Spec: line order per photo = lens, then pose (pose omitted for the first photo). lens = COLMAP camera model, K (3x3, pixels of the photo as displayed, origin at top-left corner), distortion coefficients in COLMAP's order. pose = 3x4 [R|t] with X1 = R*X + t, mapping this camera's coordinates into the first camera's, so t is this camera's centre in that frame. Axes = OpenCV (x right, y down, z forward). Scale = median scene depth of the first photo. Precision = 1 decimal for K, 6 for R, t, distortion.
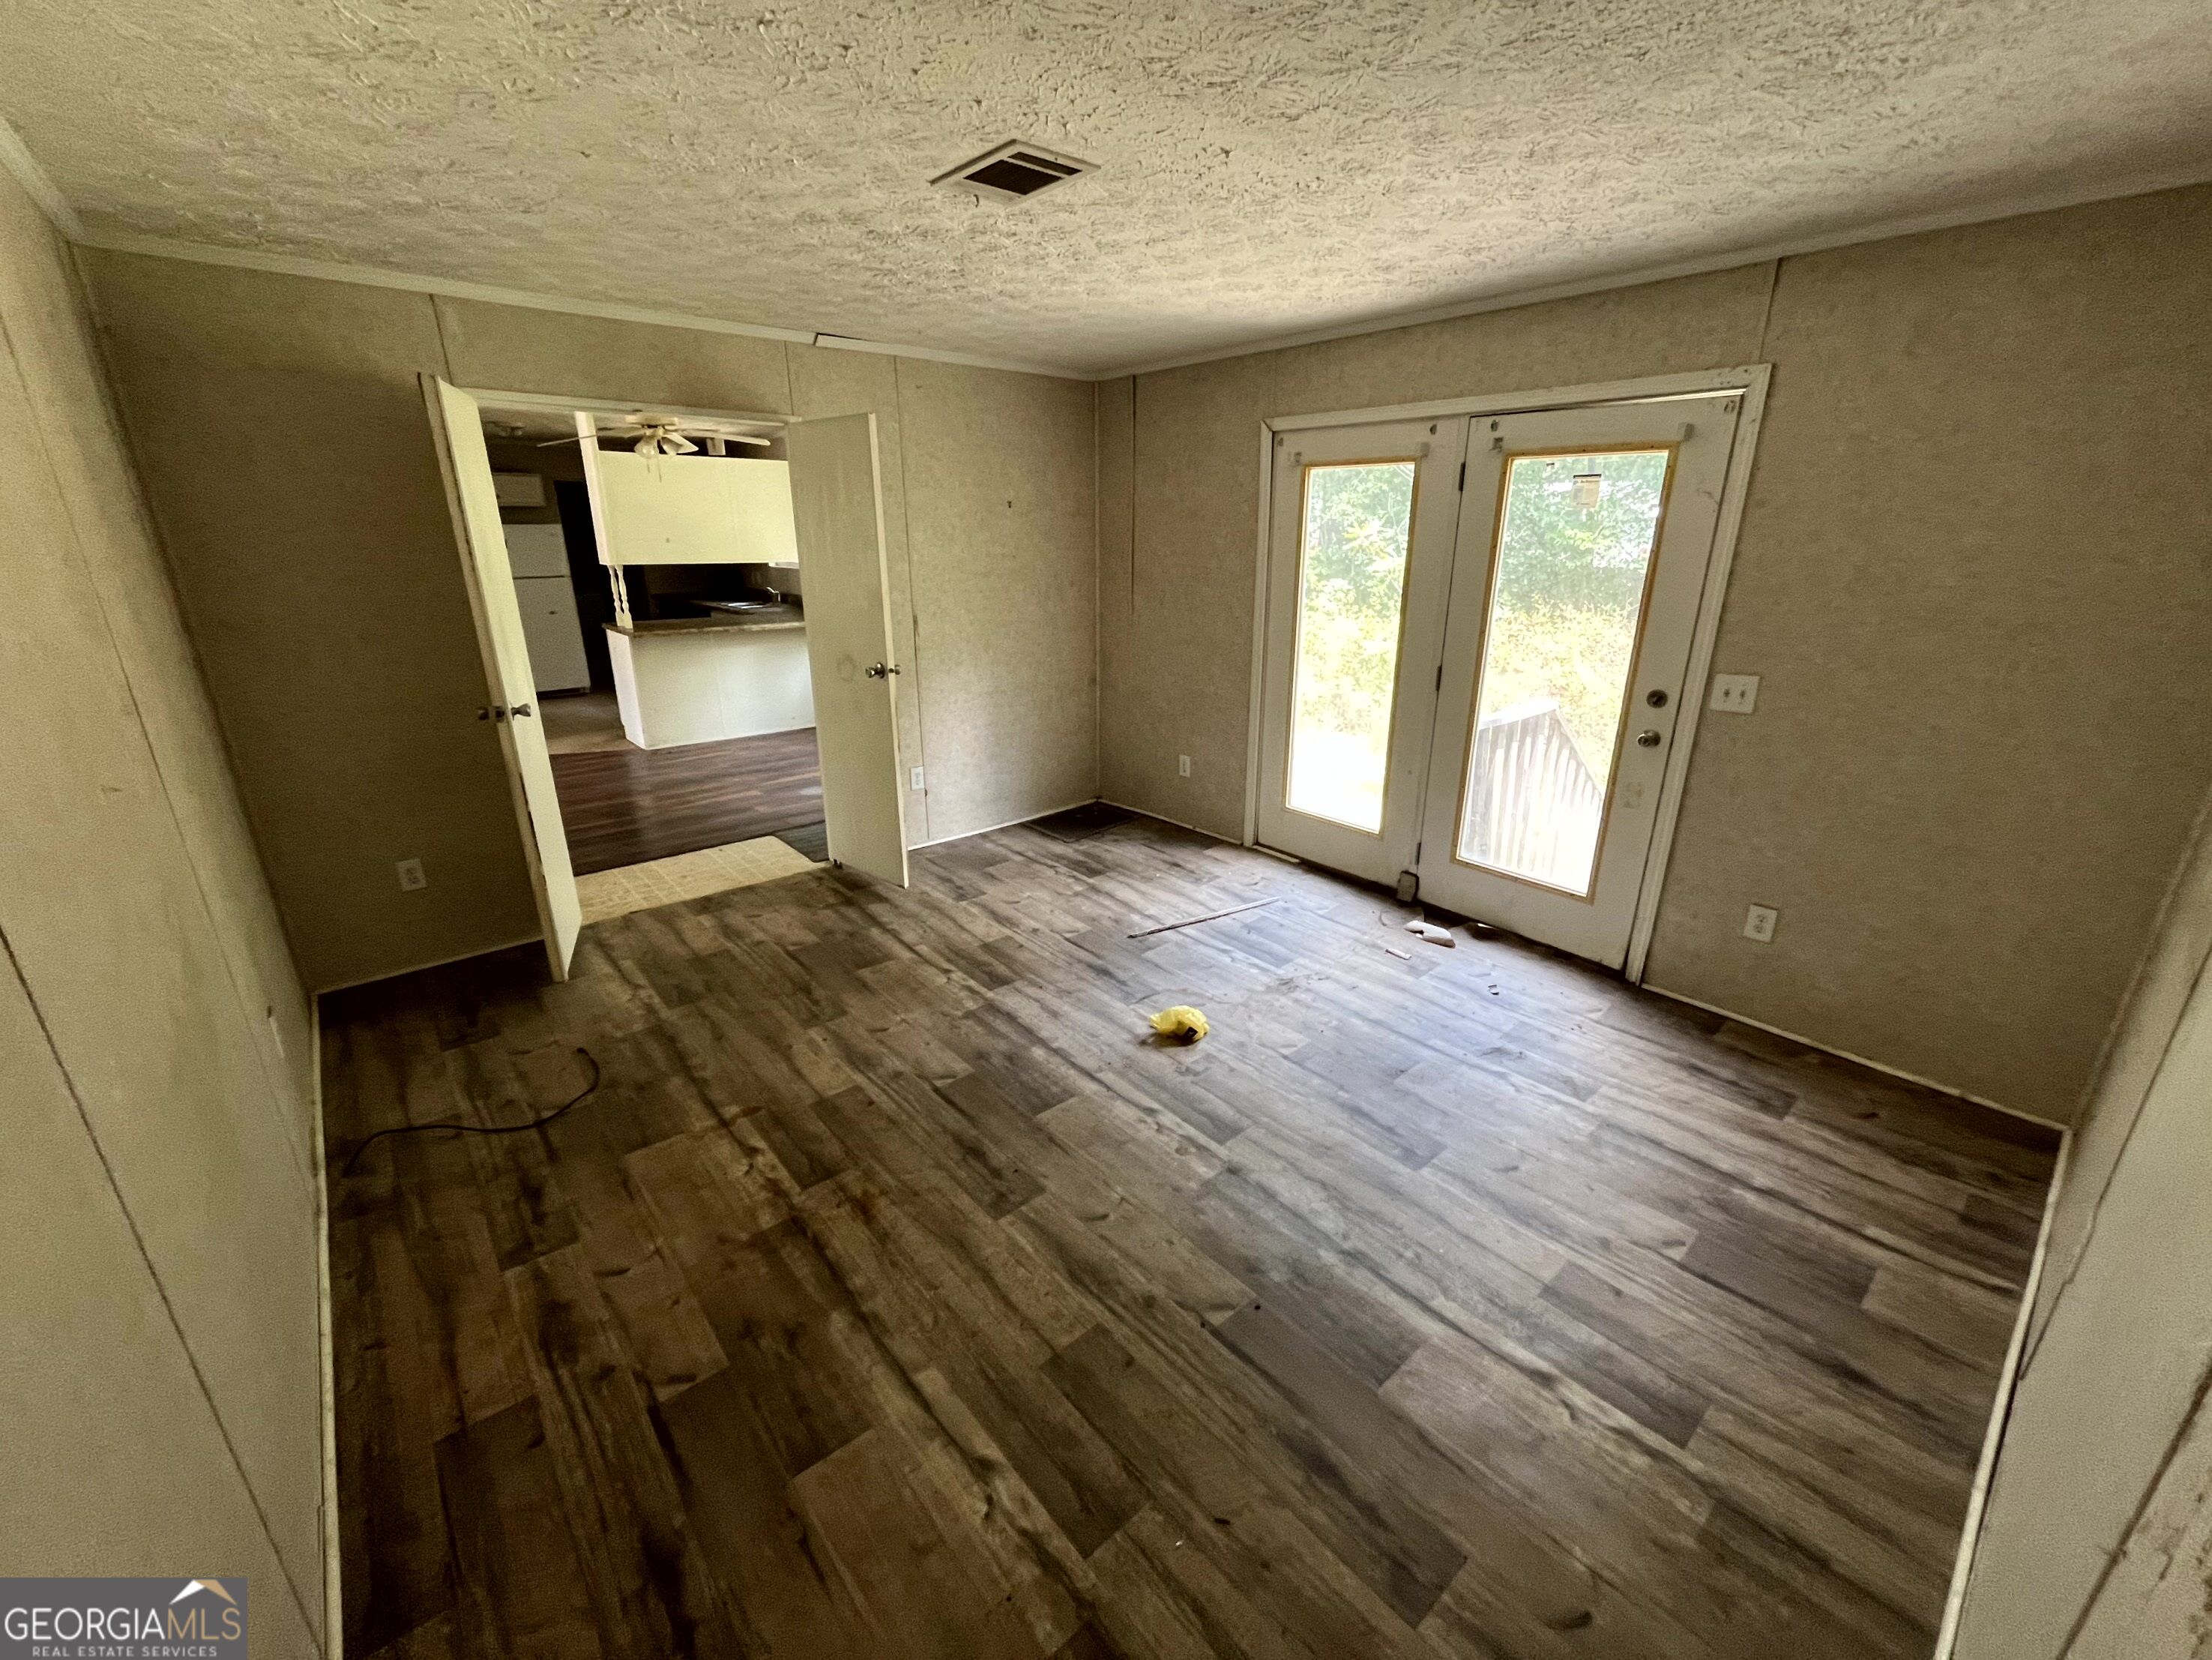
lens RADIAL K [[896.3, 0, 1098.3], [0, 896.3, 826.1], [0, 0, 1]] dist [-0.001614, -0.000477]
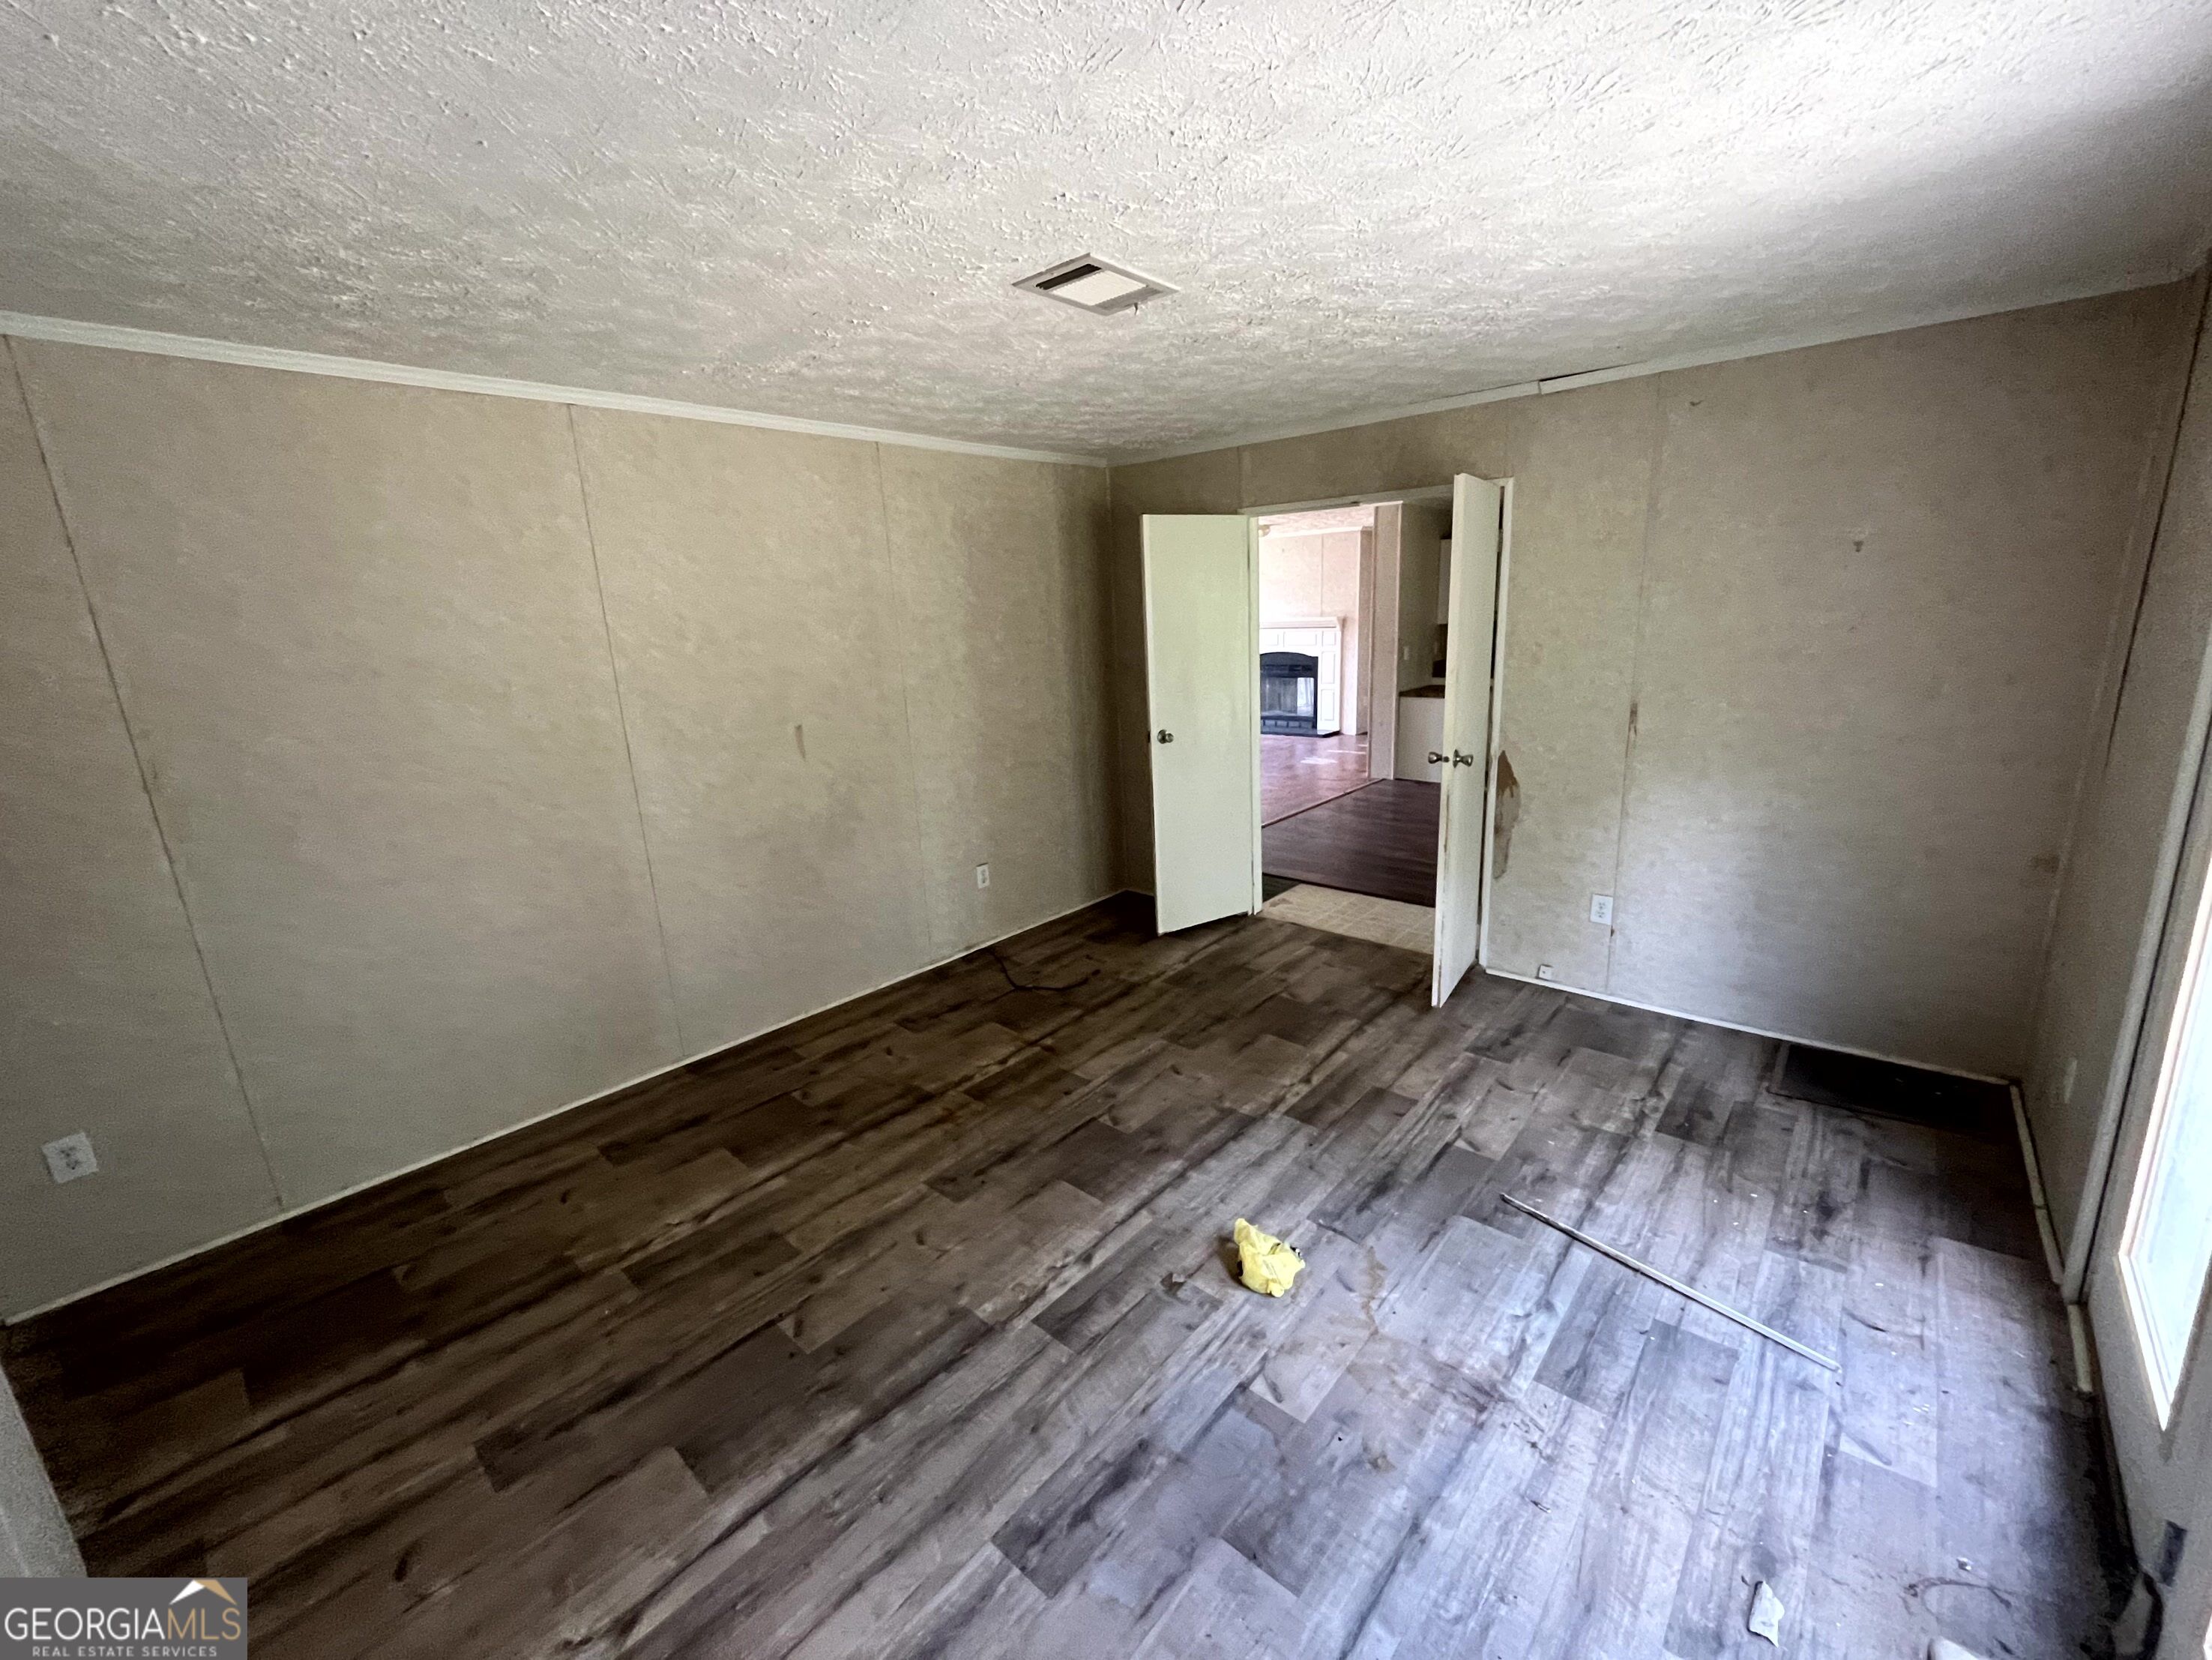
lens RADIAL K [[896.3, 0, 1098.3], [0, 896.3, 826.1], [0, 0, 1]] dist [-0.001614, -0.000477]
pose [[0.134735, 0.225535, -0.964873, 0.648357], [-0.272738, 0.944580, 0.182707, -0.199186], [0.952607, 0.238541, 0.188780, 0.586694]]
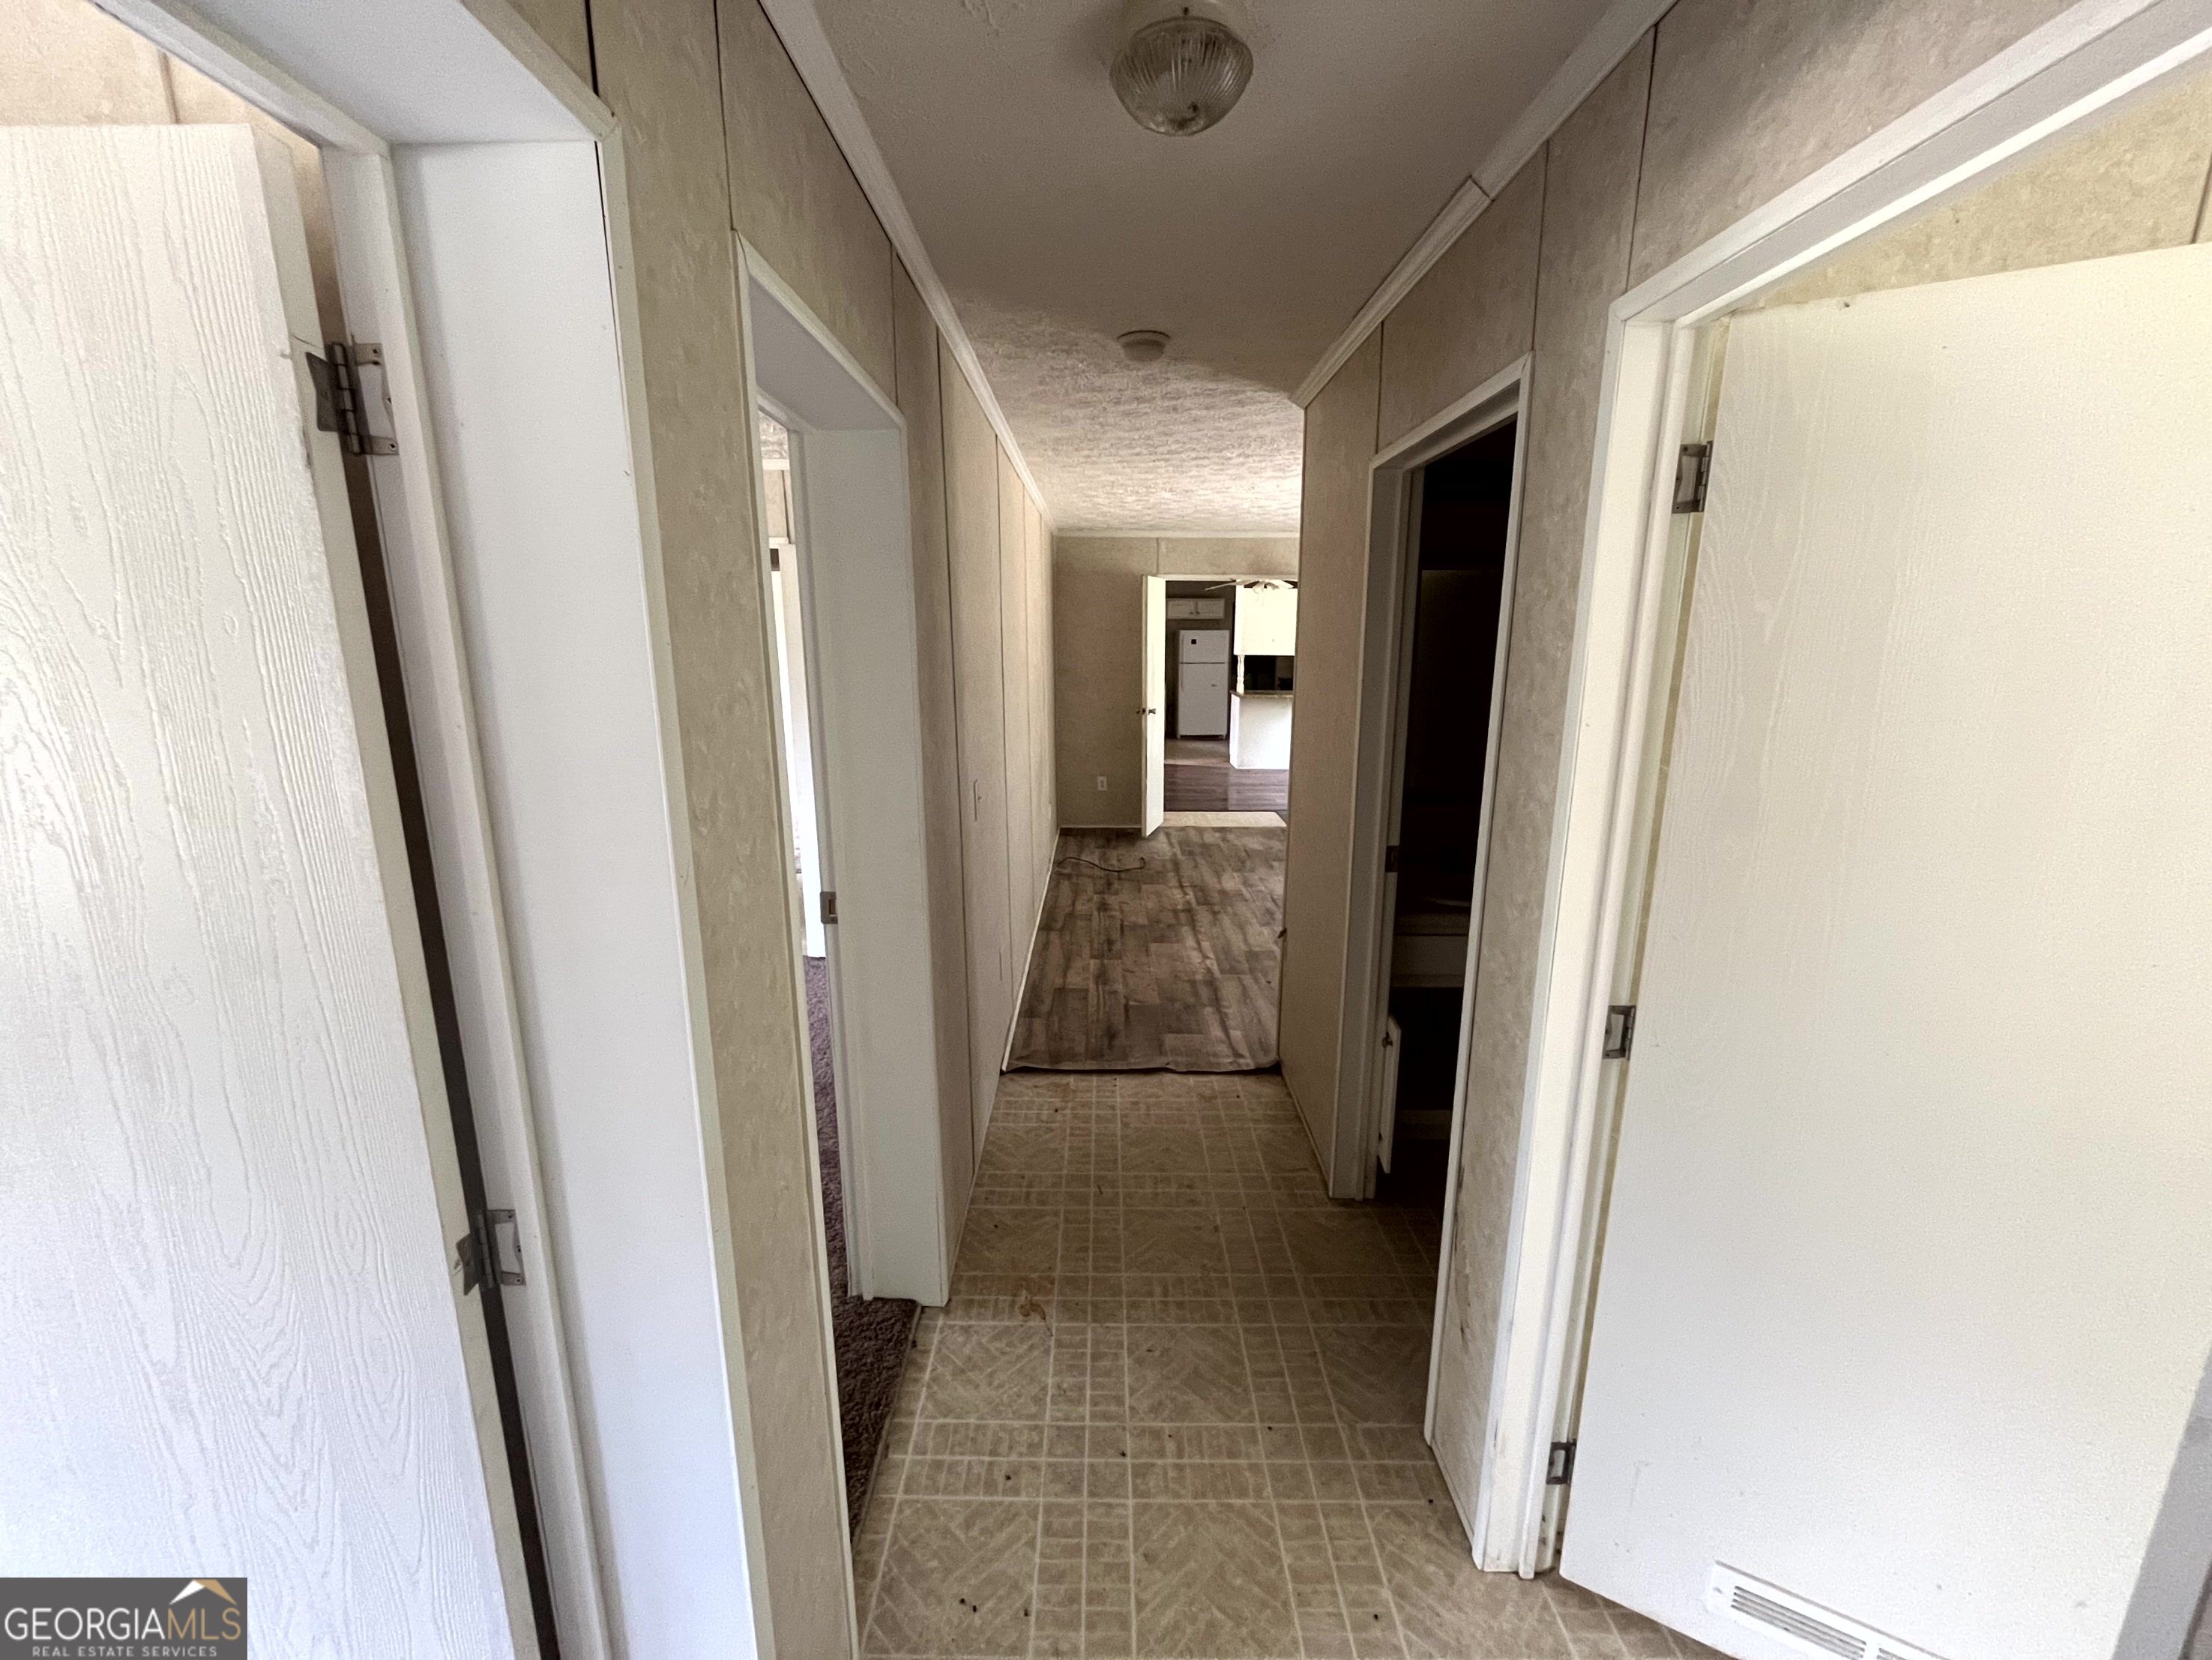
lens RADIAL K [[896.3, 0, 1098.3], [0, 896.3, 826.1], [0, 0, 1]] dist [-0.001614, -0.000477]
pose [[0.758772, 0.137806, -0.636612, 0.664706], [-0.204003, 0.978468, -0.031343, 0.229073], [0.618585, 0.153653, 0.770547, -0.713956]]
